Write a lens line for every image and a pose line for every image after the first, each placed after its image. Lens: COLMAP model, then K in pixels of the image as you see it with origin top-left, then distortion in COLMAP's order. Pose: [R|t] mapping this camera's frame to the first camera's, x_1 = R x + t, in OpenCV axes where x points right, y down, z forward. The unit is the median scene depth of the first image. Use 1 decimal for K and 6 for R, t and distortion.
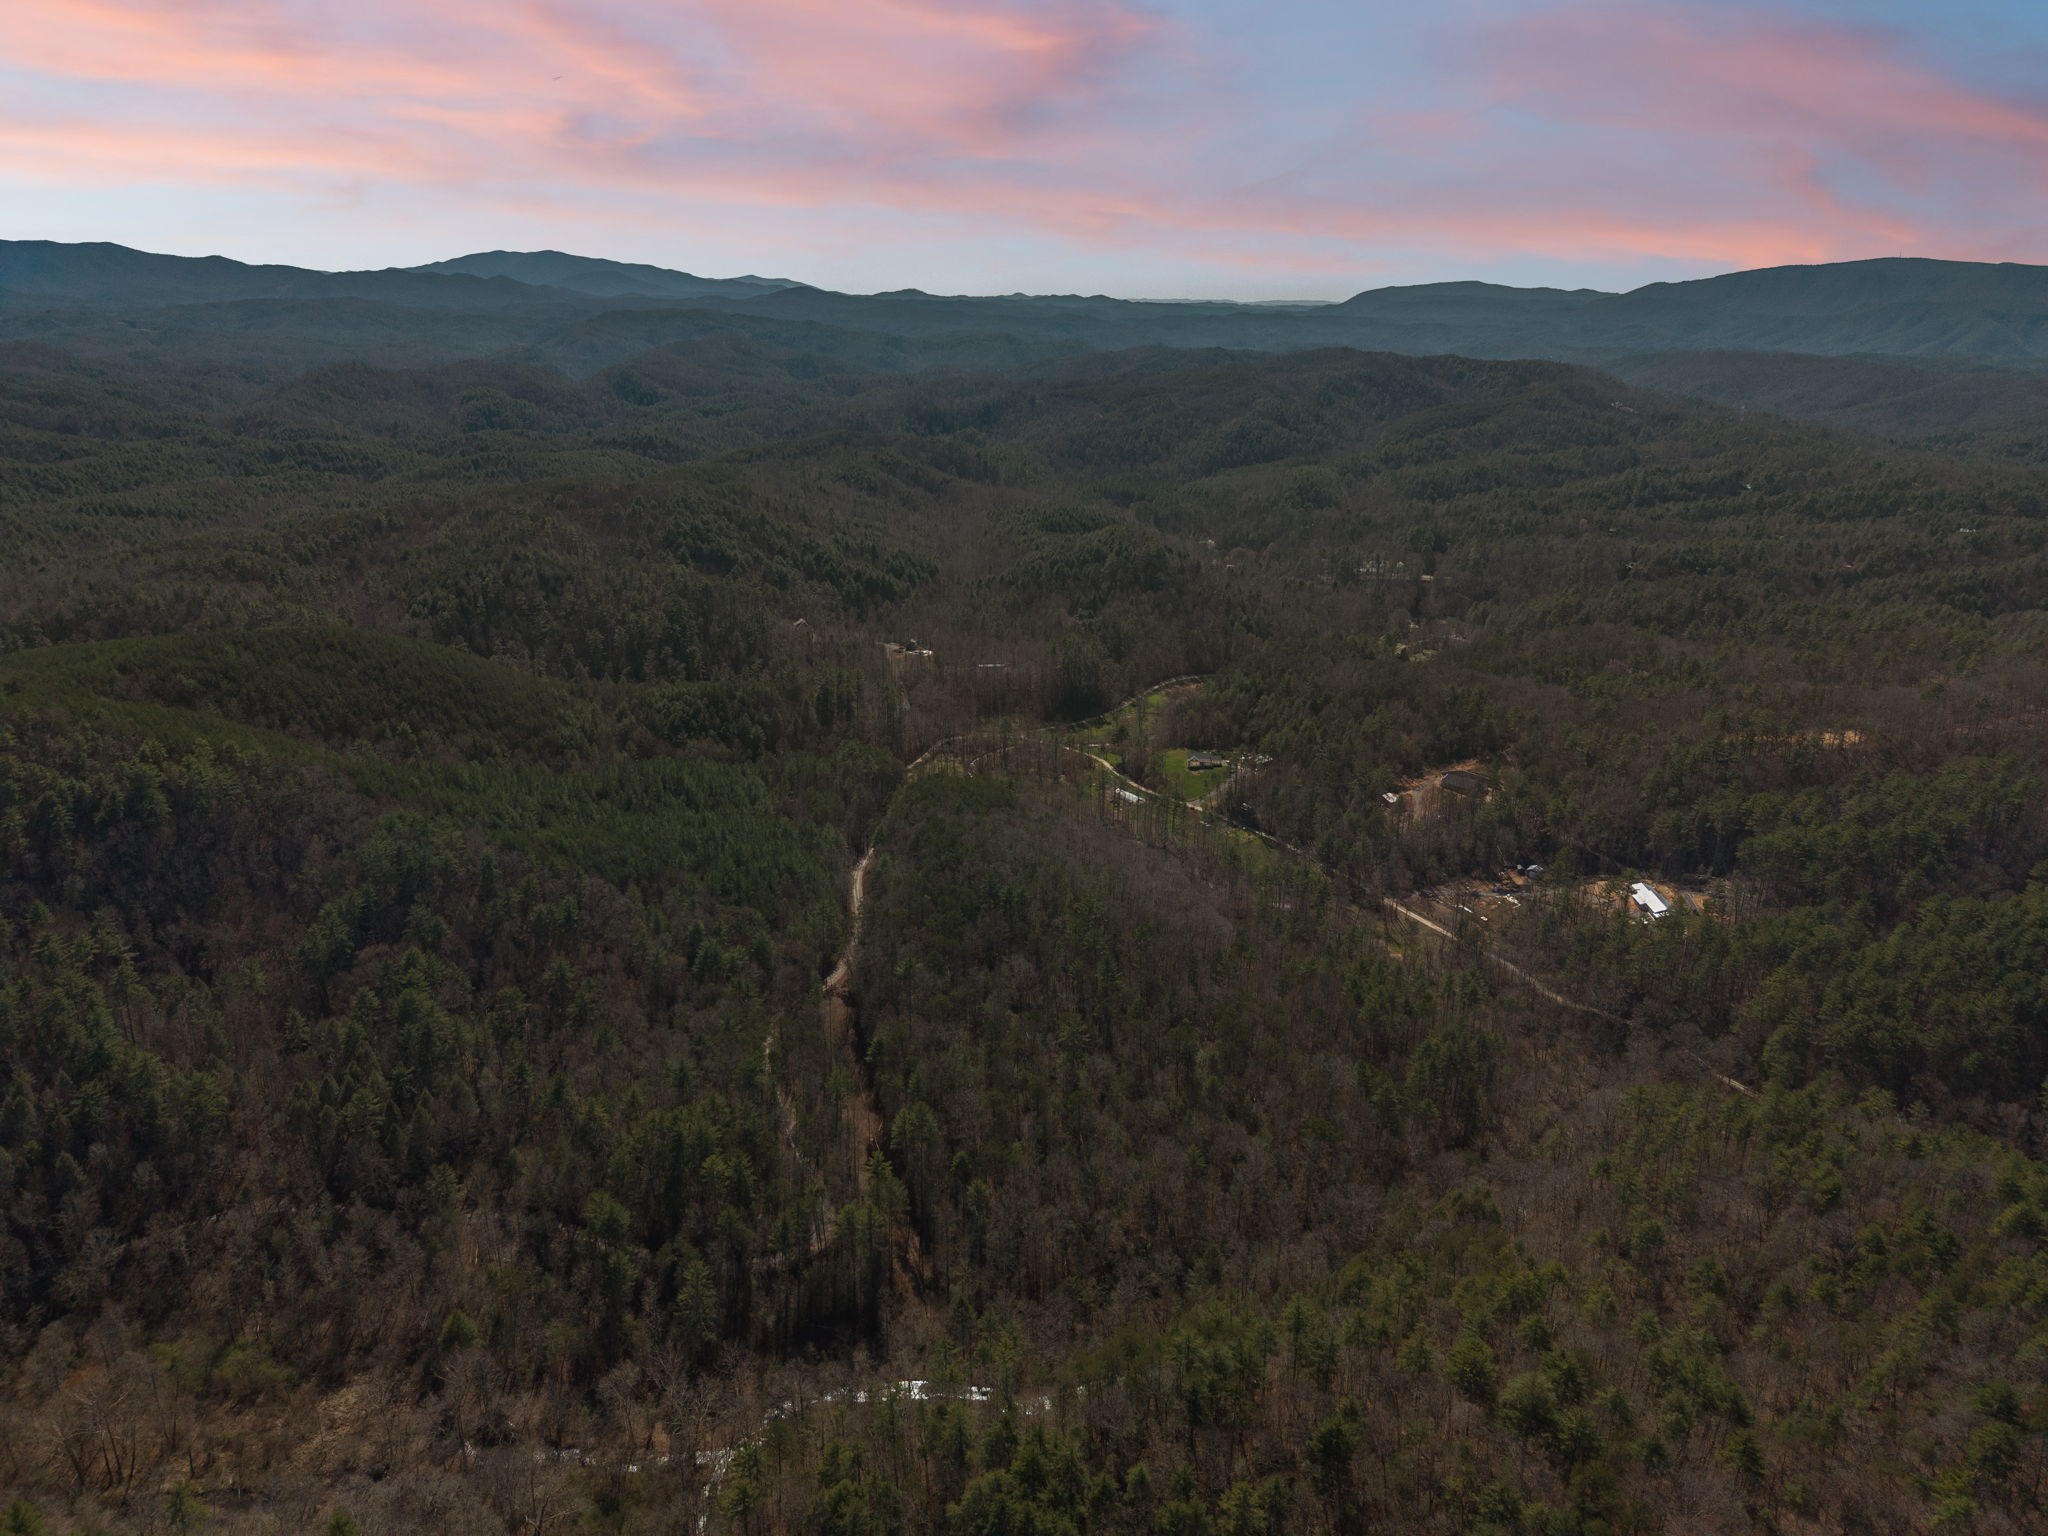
lens RADIAL K [[1405.0, 0, 1025.2], [0, 1405.0, 762.7], [0, 0, 1]] dist [0.040779, -0.050679]
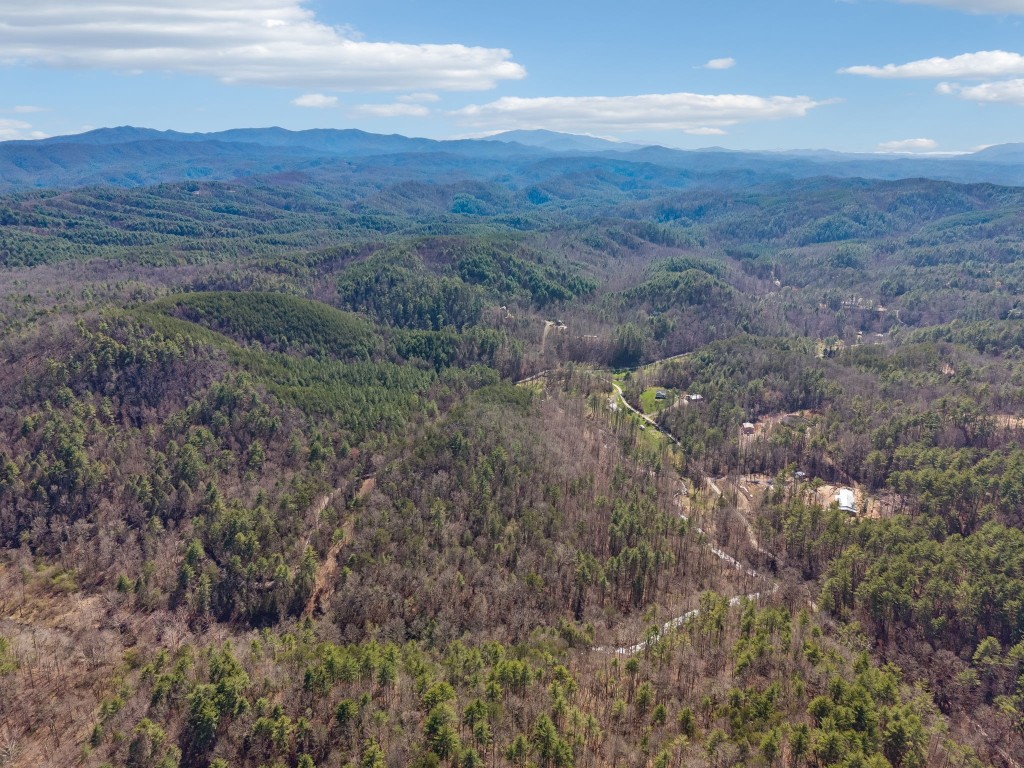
lens RADIAL K [[702.5, 0, 512.6], [0, 702.5, 381.4], [0, 0, 1]] dist [0.040779, -0.050679]
pose [[0.936114, 0.106829, -0.335081, 0.403009], [-0.107719, 0.994053, 0.015983, -0.019061], [0.334795, 0.021132, 0.942054, 0.063441]]
